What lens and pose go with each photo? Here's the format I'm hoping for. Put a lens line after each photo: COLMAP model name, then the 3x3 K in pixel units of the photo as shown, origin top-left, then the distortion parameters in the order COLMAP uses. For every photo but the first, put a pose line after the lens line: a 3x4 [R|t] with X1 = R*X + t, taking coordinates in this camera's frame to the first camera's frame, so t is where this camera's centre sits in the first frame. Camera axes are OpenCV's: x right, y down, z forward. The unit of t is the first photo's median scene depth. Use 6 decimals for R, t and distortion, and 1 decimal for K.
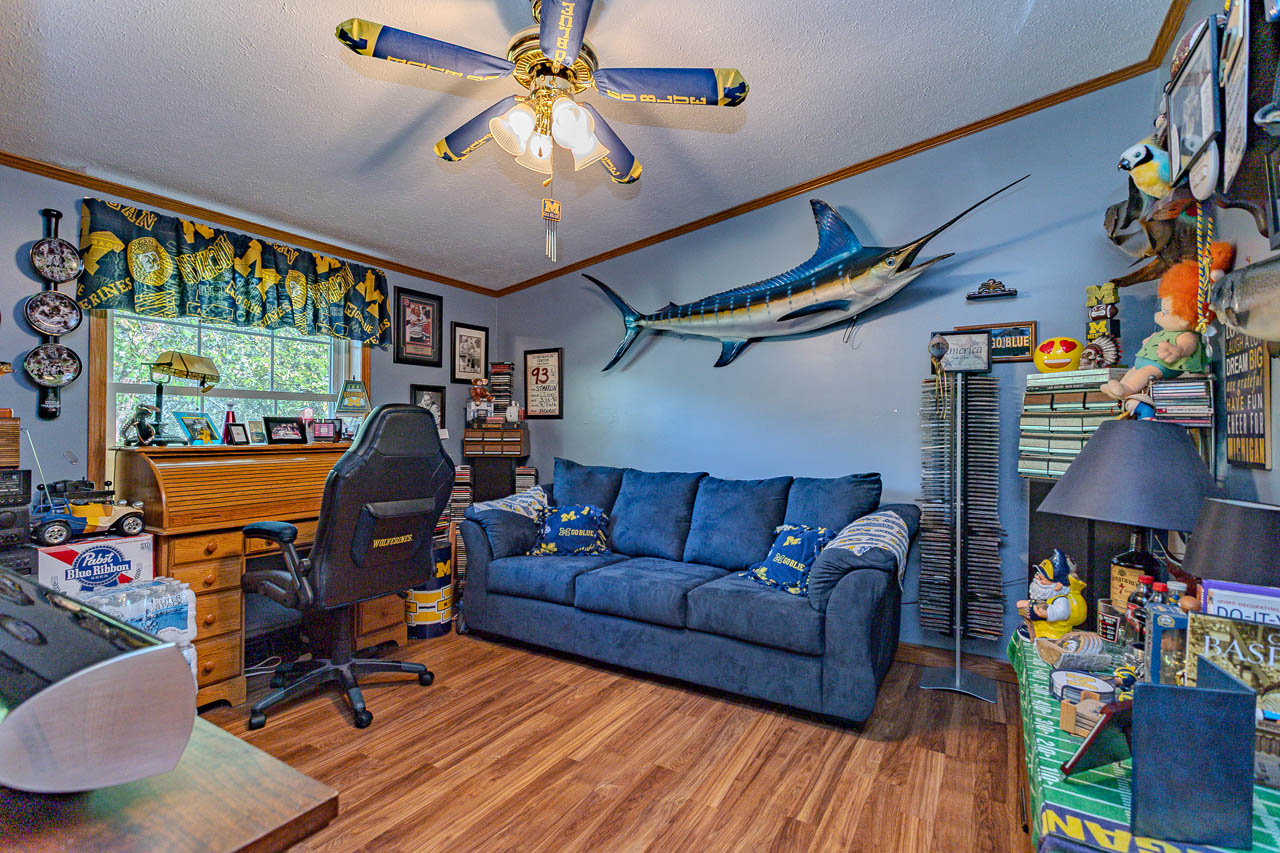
lens RADIAL K [[607.3, 0, 633.4], [0, 607.3, 425.1], [0, 0, 1]] dist [-0.002221, 0.004014]
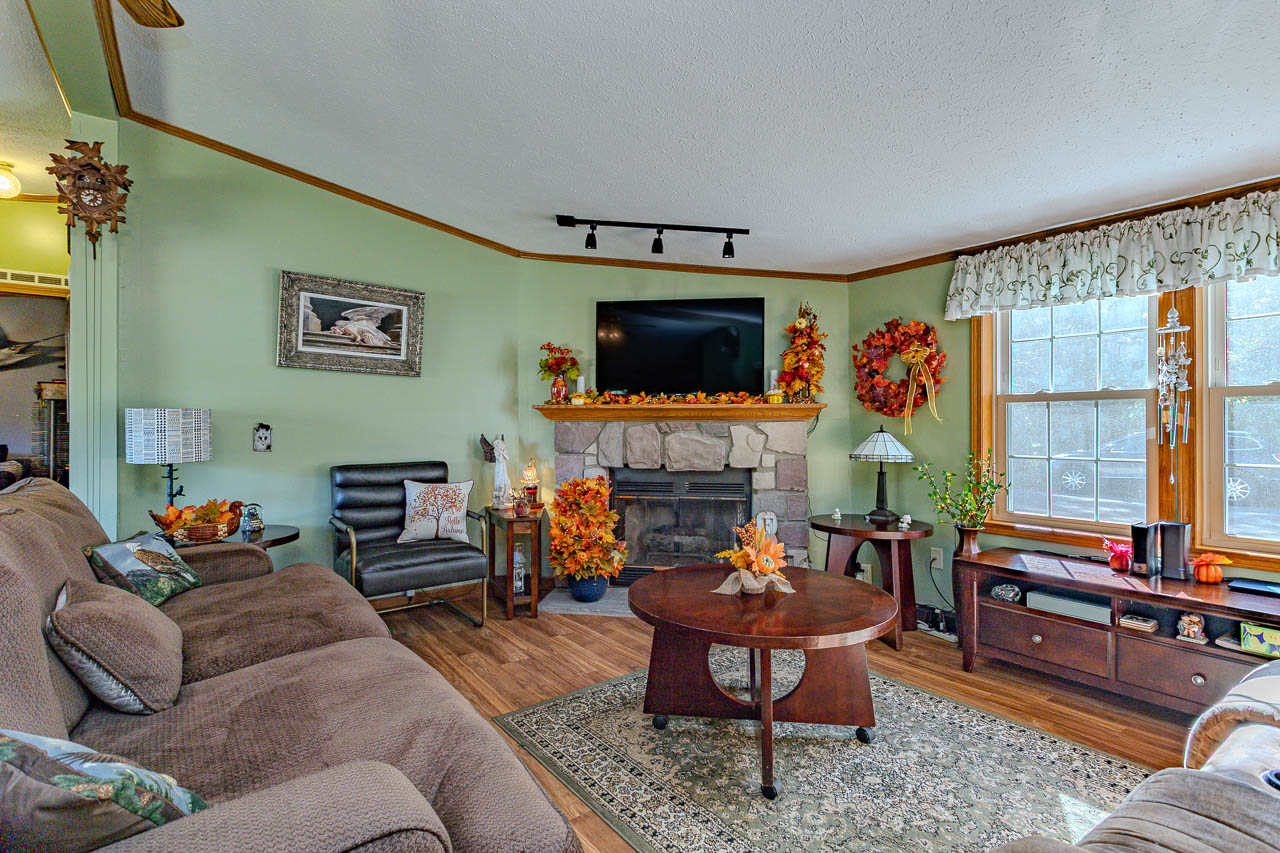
lens RADIAL K [[607.3, 0, 632.1], [0, 607.3, 424.2], [0, 0, 1]] dist [-0.002221, 0.004014]
pose [[0.380426, 0.007253, 0.924783, -0.789636], [-0.005692, 0.999969, -0.005501, 0.006760], [-0.924794, -0.003171, 0.380455, -1.977830]]
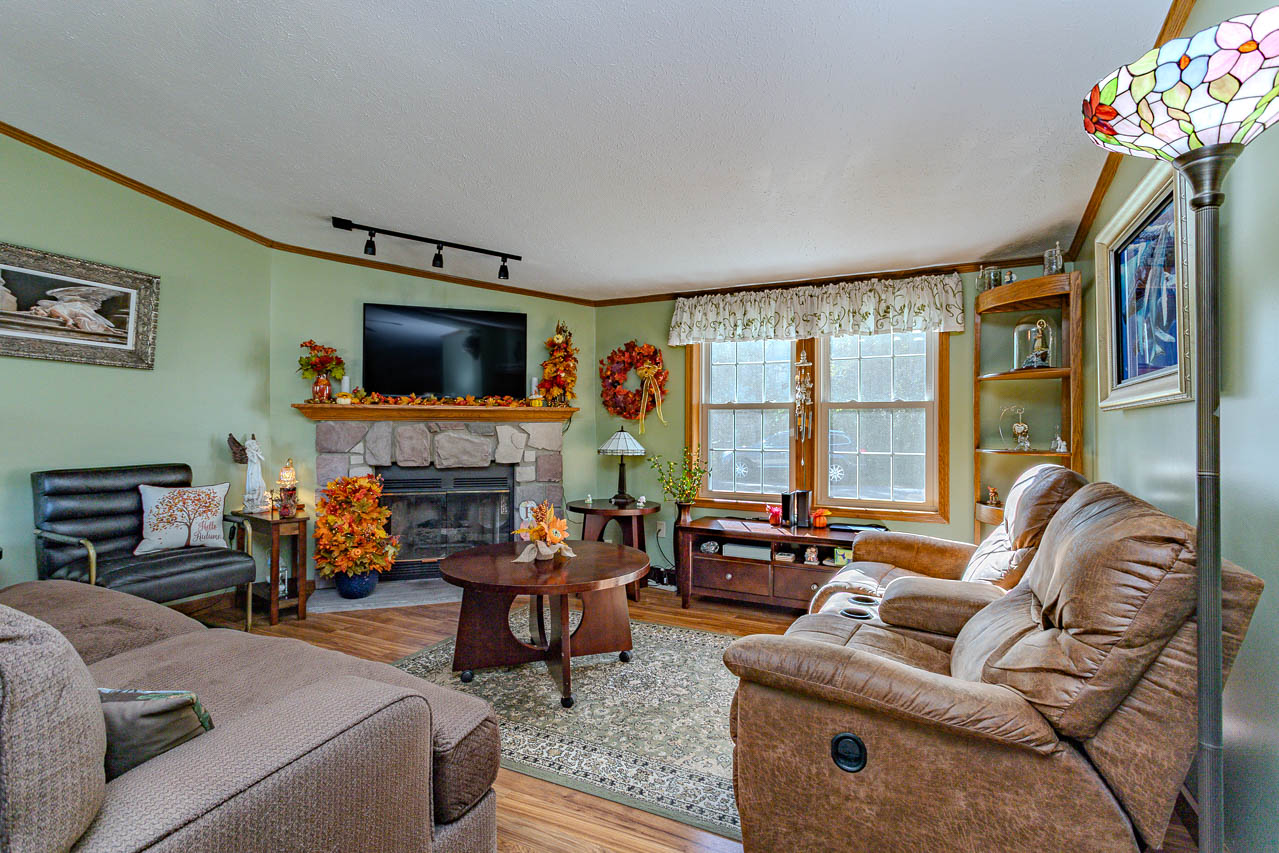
lens RADIAL K [[606.8, 0, 634.5], [0, 606.8, 424.7], [0, 0, 1]] dist [-0.002221, 0.004014]
pose [[-0.068550, 0.006408, 0.997627, -0.980509], [-0.008283, 0.999941, -0.006992, 0.006649], [-0.997613, -0.008742, -0.068493, -1.906691]]
